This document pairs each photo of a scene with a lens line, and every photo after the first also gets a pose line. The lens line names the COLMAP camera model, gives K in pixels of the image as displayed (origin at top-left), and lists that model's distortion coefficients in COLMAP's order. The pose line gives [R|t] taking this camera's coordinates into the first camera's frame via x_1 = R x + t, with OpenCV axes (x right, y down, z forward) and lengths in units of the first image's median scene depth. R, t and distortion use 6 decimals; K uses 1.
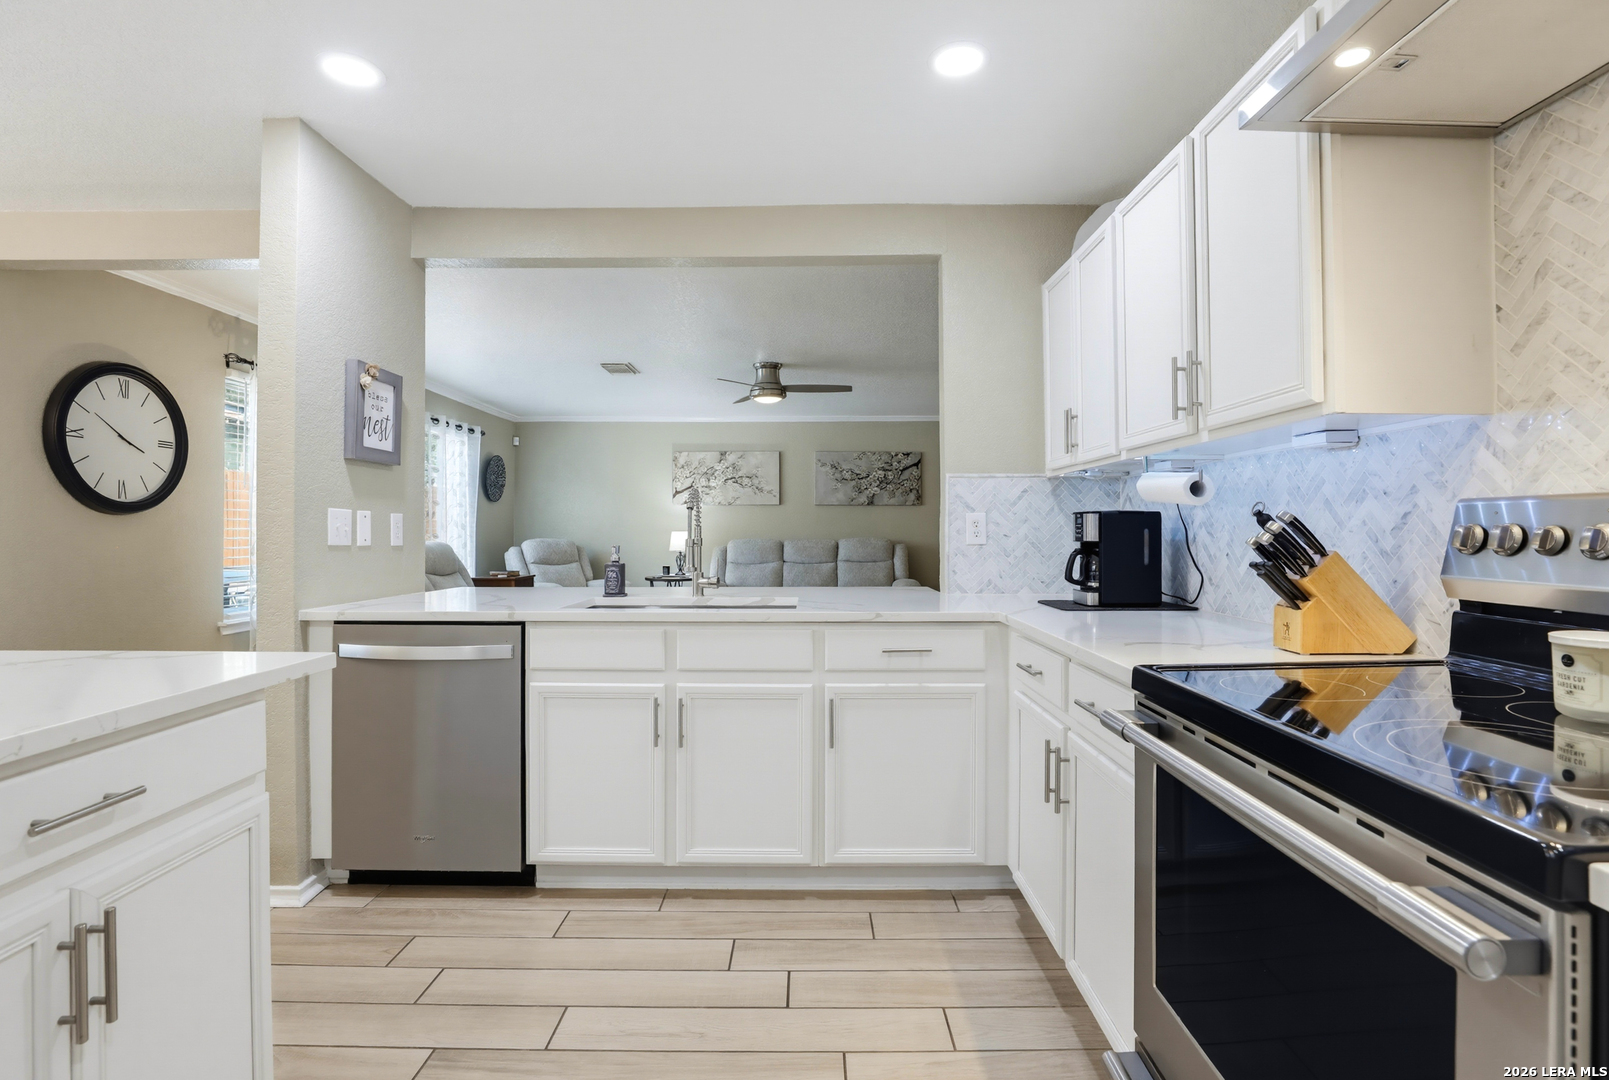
lens RADIAL K [[759.5, 0, 802.9], [0, 759.5, 526.5], [0, 0, 1]] dist [-0.029219, 0.001703]
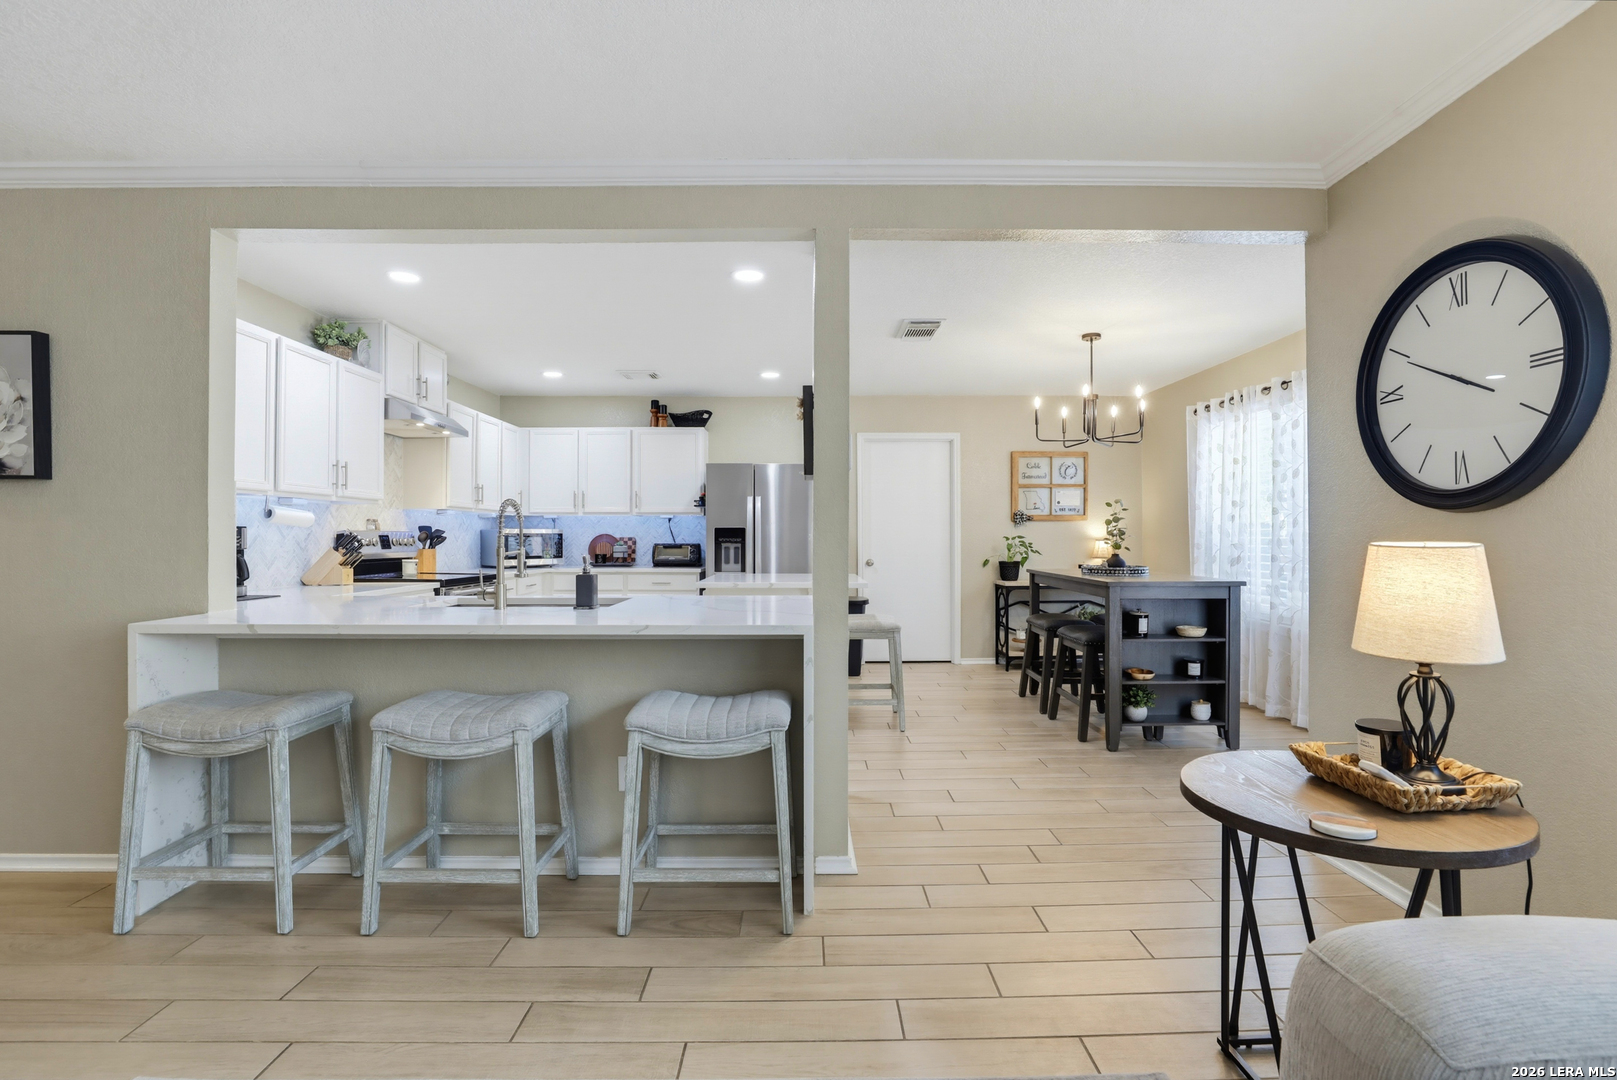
lens RADIAL K [[746.9, 0, 818.2], [0, 746.9, 537.9], [0, 0, 1]] dist [-0.045557, 0.012349]
pose [[-0.999588, 0.002032, -0.028638, -0.399488], [0.002164, 0.999987, -0.004587, 0.005800], [0.028629, -0.004648, -0.999579, 1.523728]]
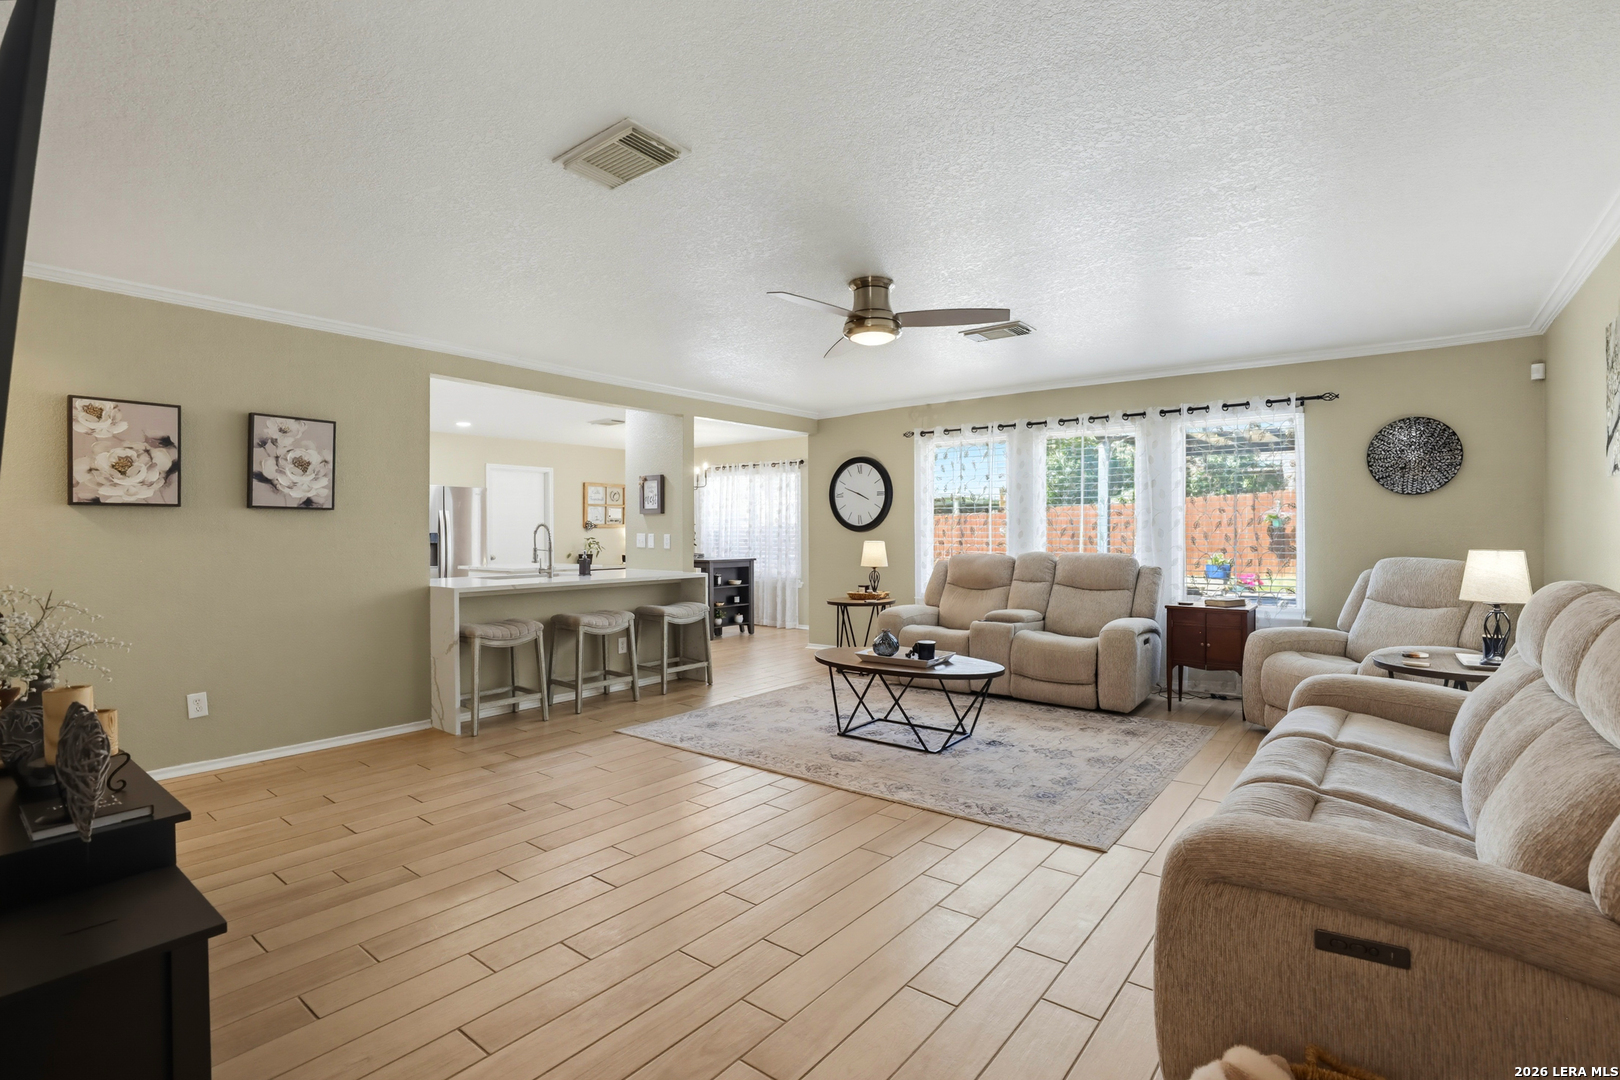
lens RADIAL K [[748.2, 0, 832.7], [0, 748.2, 547.5], [0, 0, 1]] dist [-0.045557, 0.012349]
pose [[-0.599397, 0.018095, -0.800248, 0.744756], [0.007537, 0.999828, 0.016962, -0.008949], [0.800417, 0.004135, -0.599430, 2.129297]]
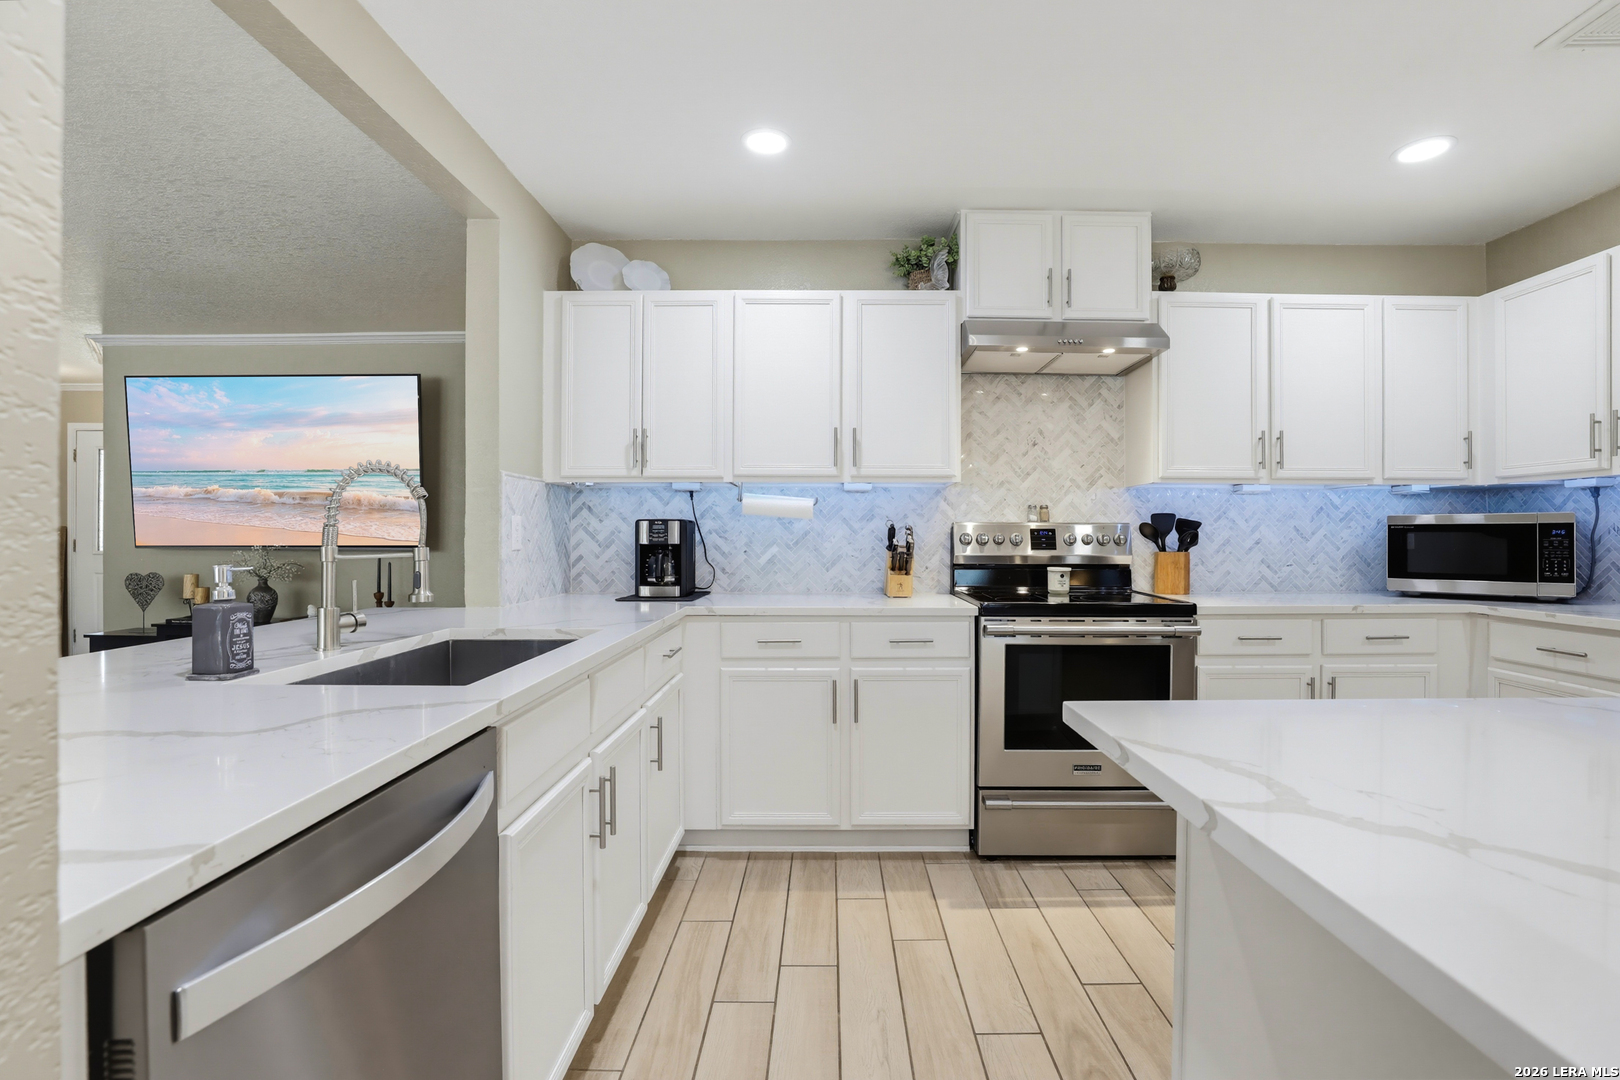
lens RADIAL K [[748.2, 0, 835.9], [0, 748.2, 538.6], [0, 0, 1]] dist [-0.045557, 0.012349]
pose [[-0.011816, -0.003830, 0.999923, -0.541196], [-0.005498, 0.999978, 0.003765, 0.003044], [-0.999915, -0.005453, -0.011837, 0.498172]]
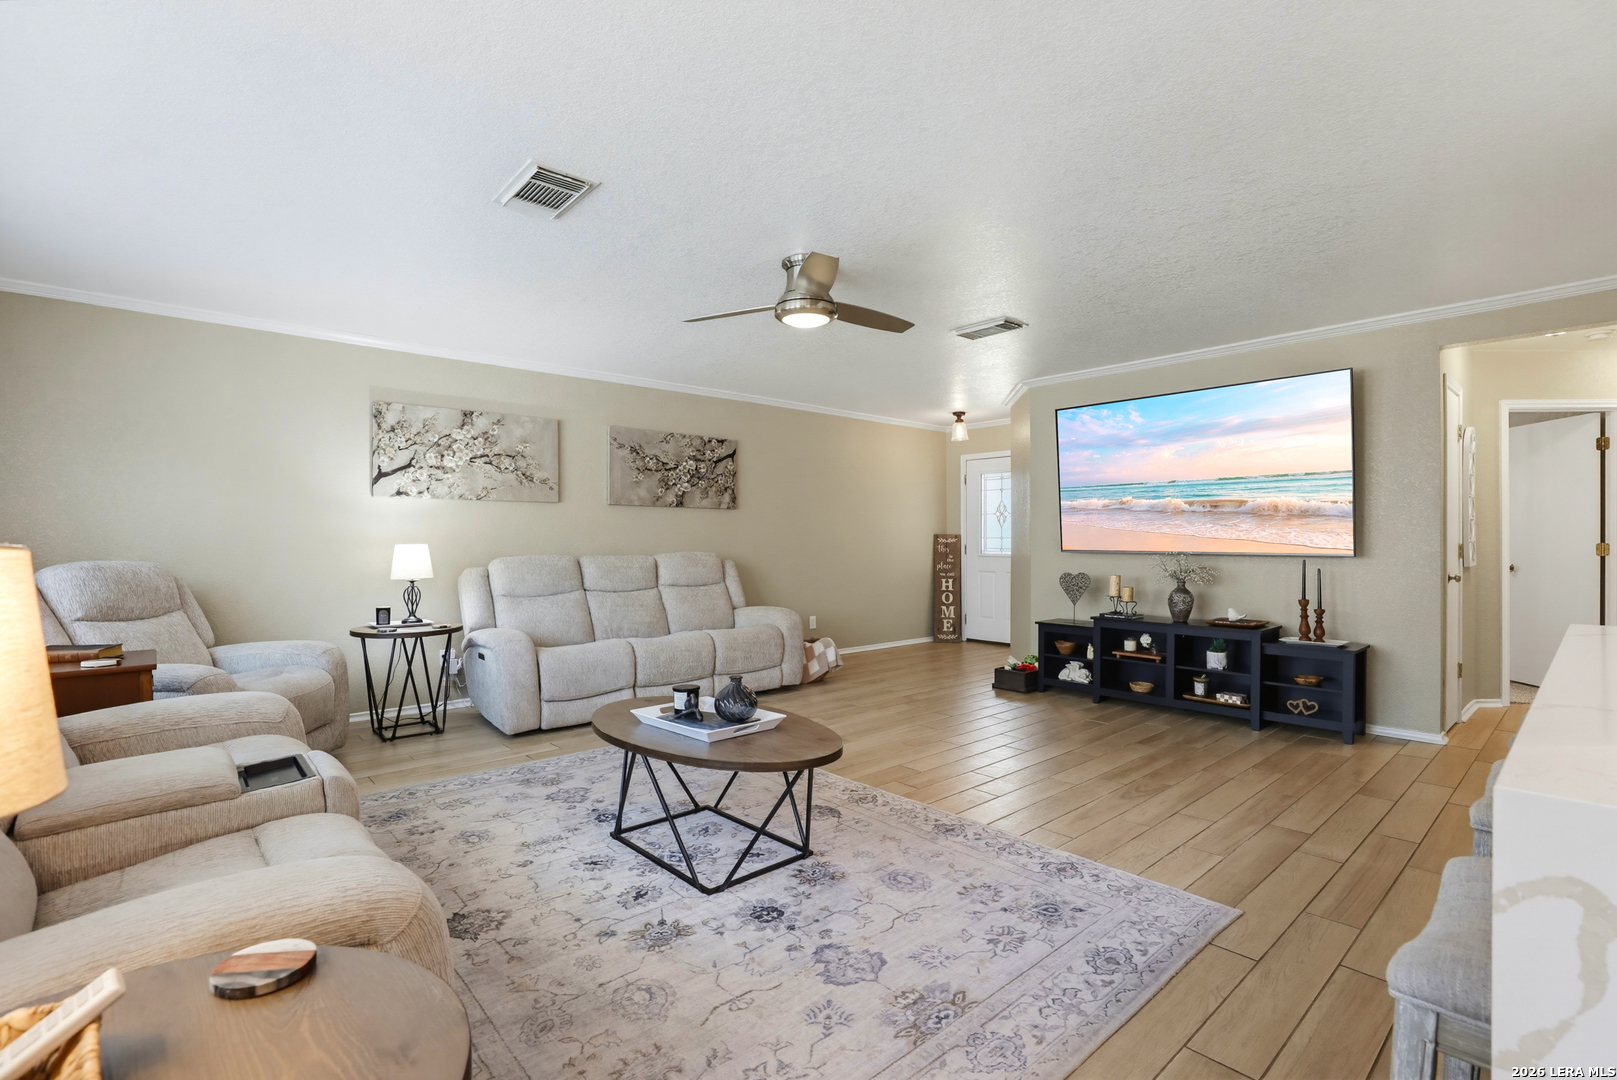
lens RADIAL K [[746.9, 0, 820.0], [0, 746.9, 539.1], [0, 0, 1]] dist [-0.045557, 0.012349]
pose [[0.736319, 0.001690, 0.676633, -0.686452], [-0.002091, 0.999998, -0.000222, 0.005554], [-0.676632, -0.001252, 0.736321, 0.891787]]
